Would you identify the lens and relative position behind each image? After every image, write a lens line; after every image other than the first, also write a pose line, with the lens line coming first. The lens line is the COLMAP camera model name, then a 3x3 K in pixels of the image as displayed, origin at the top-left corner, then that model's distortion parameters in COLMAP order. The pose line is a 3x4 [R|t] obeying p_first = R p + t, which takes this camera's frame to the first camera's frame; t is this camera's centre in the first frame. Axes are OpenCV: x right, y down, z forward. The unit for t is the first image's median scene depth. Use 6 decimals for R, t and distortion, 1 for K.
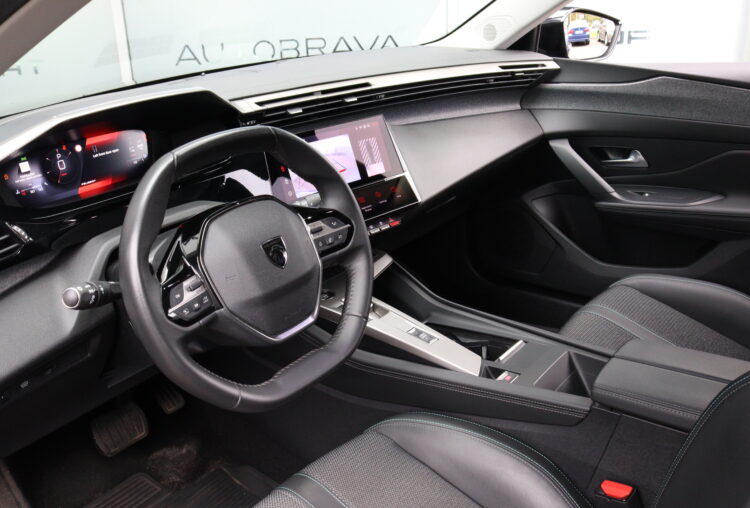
lens RADIAL K [[731.2, 0, 377.8], [0, 731.2, 247.0], [0, 0, 1]] dist [-0.111819, 0.000000]
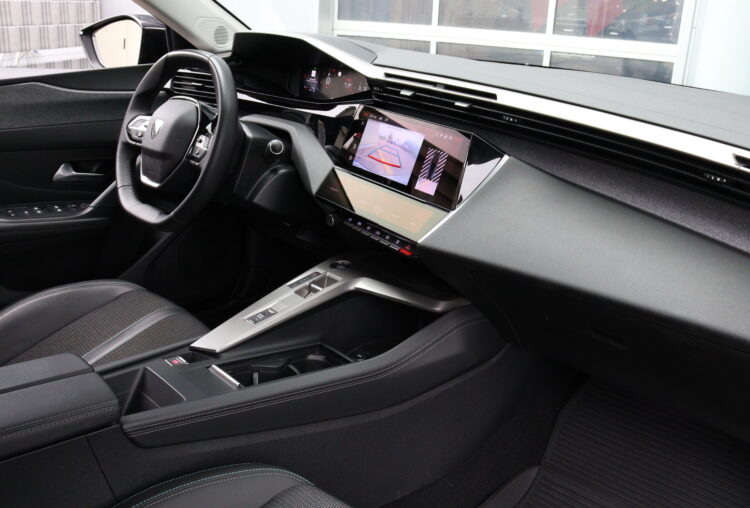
lens RADIAL K [[731.2, 0, 371.1], [0, 731.2, 252.9], [0, 0, 1]] dist [-0.111819, 0.000000]
pose [[-0.177796, 0.359280, -0.916136, 0.683292], [-0.380712, 0.833363, 0.400705, -0.301320], [0.907440, 0.420028, -0.011387, 0.839108]]
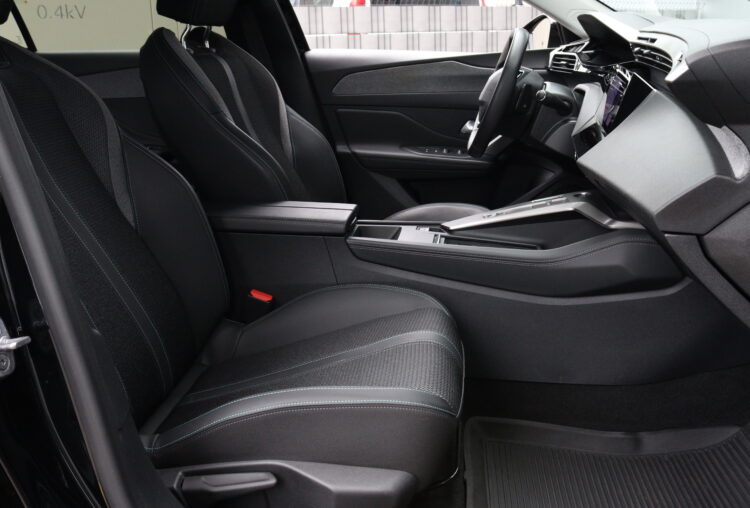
lens RADIAL K [[731.2, 0, 373.5], [0, 731.2, 254.0], [0, 0, 1]] dist [-0.111819, 0.000000]
pose [[-0.867134, 0.205840, -0.453551, 0.654269], [-0.108465, 0.810714, 0.575306, -0.419570], [0.486122, 0.548062, -0.680672, 1.380590]]
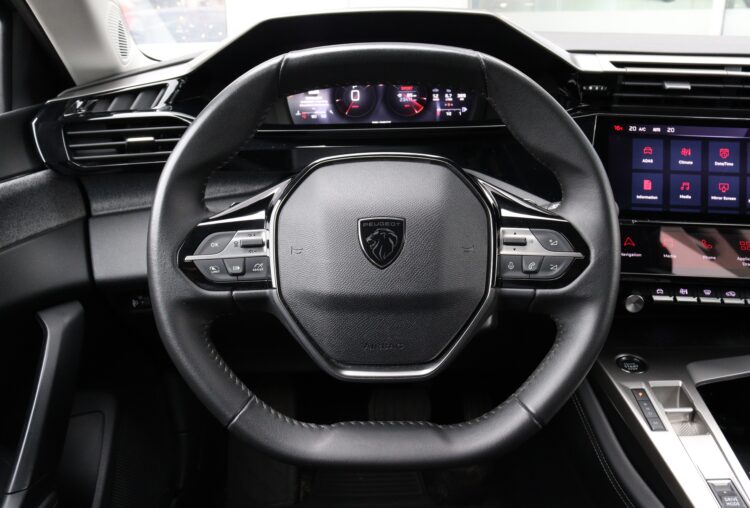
lens RADIAL K [[636.5, 0, 374.4], [0, 636.5, 242.1], [0, 0, 1]] dist [-0.171461, 0.124009]
pose [[0.596339, 0.286145, -0.750001, 0.141448], [-0.295791, 0.946896, 0.126077, -0.033001], [0.746249, 0.146658, 0.649310, 0.363055]]
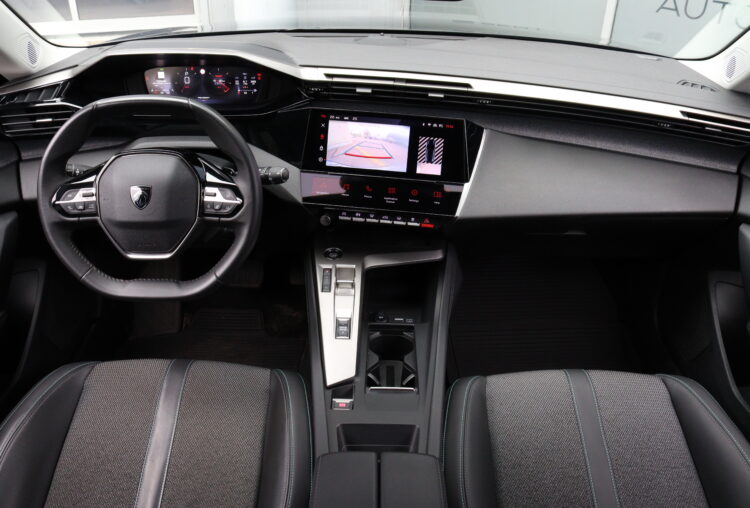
lens RADIAL K [[636.5, 0, 381.2], [0, 636.5, 249.3], [0, 0, 1]] dist [-0.171461, 0.124009]
pose [[0.613057, 0.455695, -0.645370, 0.486905], [-0.334211, 0.889780, 0.310796, -0.219066], [0.715866, 0.025155, 0.697785, 0.294990]]
